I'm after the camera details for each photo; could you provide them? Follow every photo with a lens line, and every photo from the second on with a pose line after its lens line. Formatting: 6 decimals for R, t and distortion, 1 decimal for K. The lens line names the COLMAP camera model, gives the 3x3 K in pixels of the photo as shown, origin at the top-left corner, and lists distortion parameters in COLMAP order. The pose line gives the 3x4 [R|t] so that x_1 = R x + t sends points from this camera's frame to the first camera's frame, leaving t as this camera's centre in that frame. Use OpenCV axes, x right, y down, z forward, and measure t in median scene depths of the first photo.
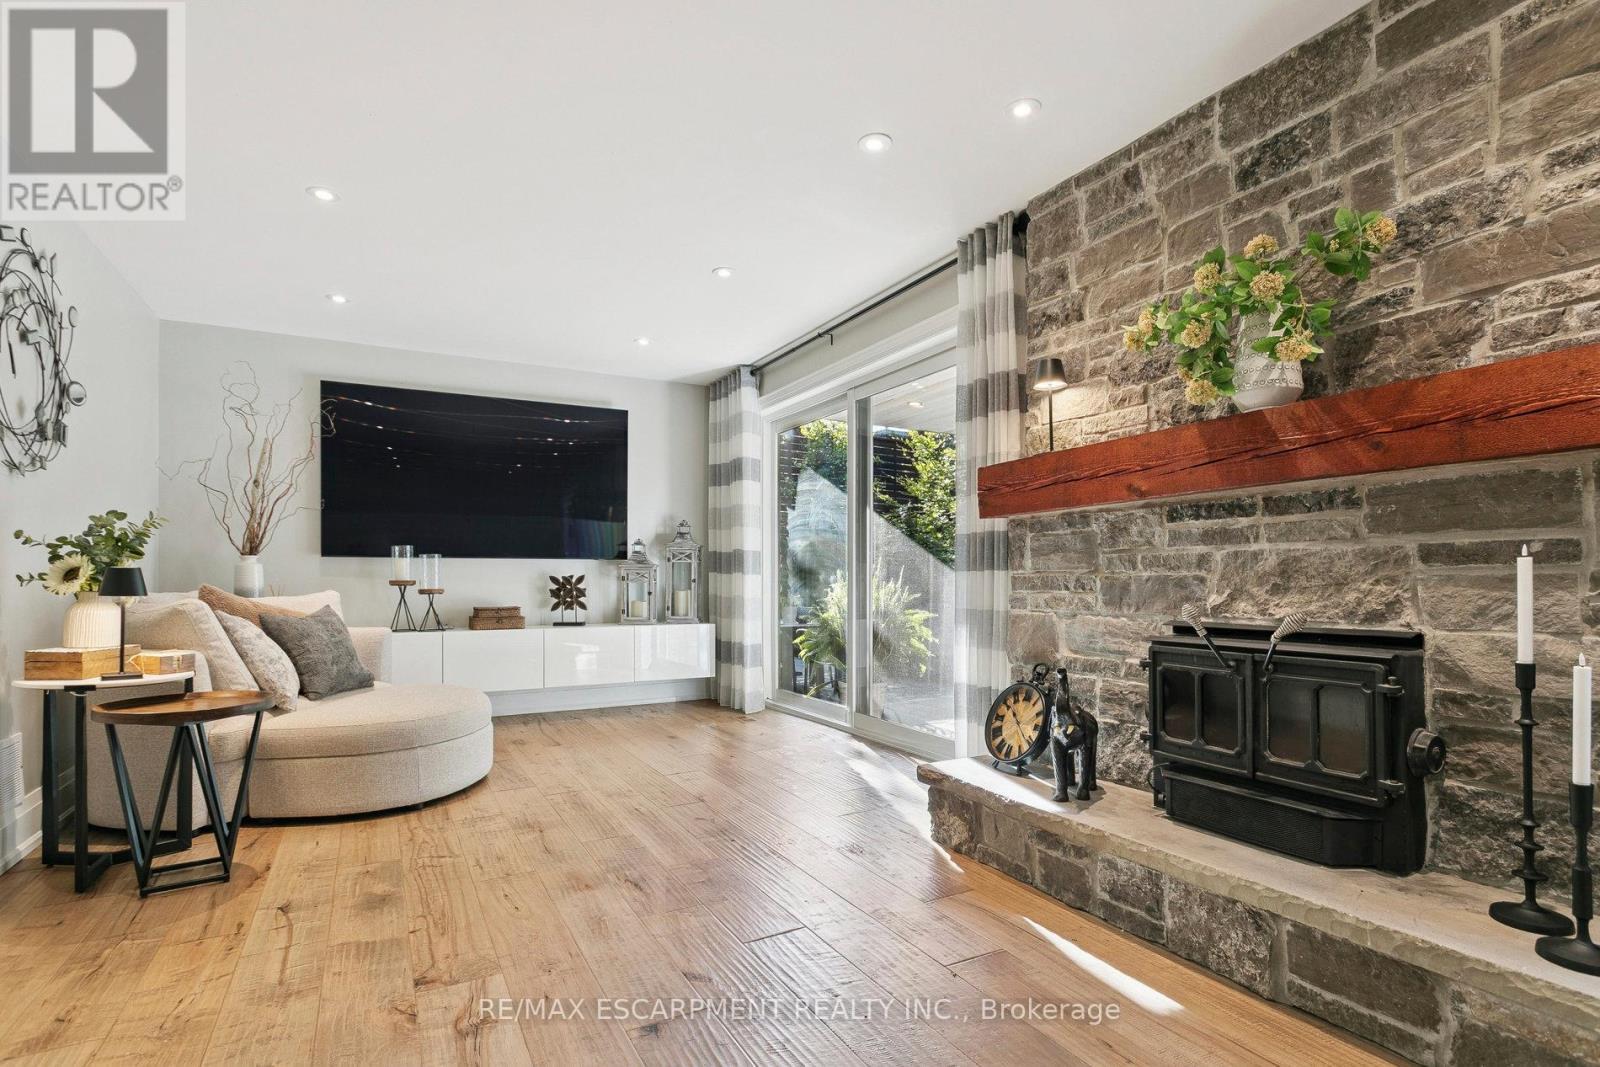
lens RADIAL K [[789.0, 0, 798.7], [0, 789.0, 574.4], [0, 0, 1]] dist [0.034651, 0.000124]
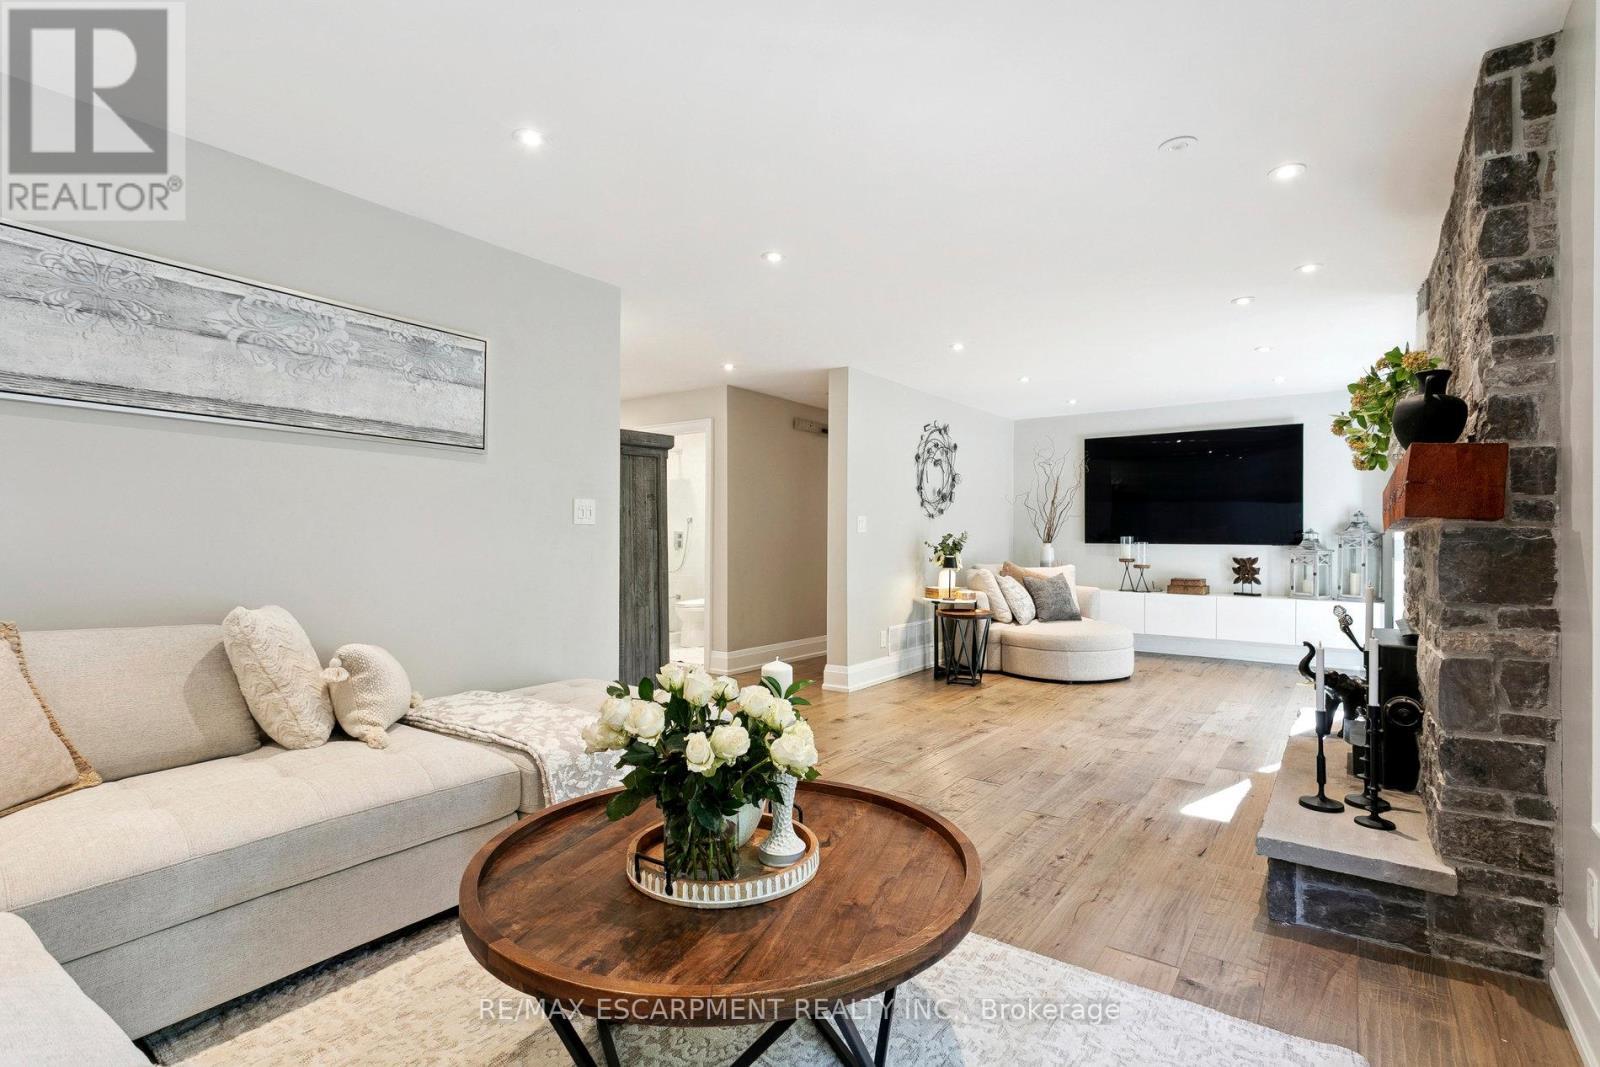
lens RADIAL K [[752.7, 0, 800.0], [0, 752.7, 533.5], [0, 0, 1]] dist [0.000079, 0.000044]
pose [[0.459656, -0.001009, -0.888096, 0.545286], [-0.002281, 0.999995, -0.002317, -0.038544], [0.888094, 0.003091, 0.459652, -0.265491]]
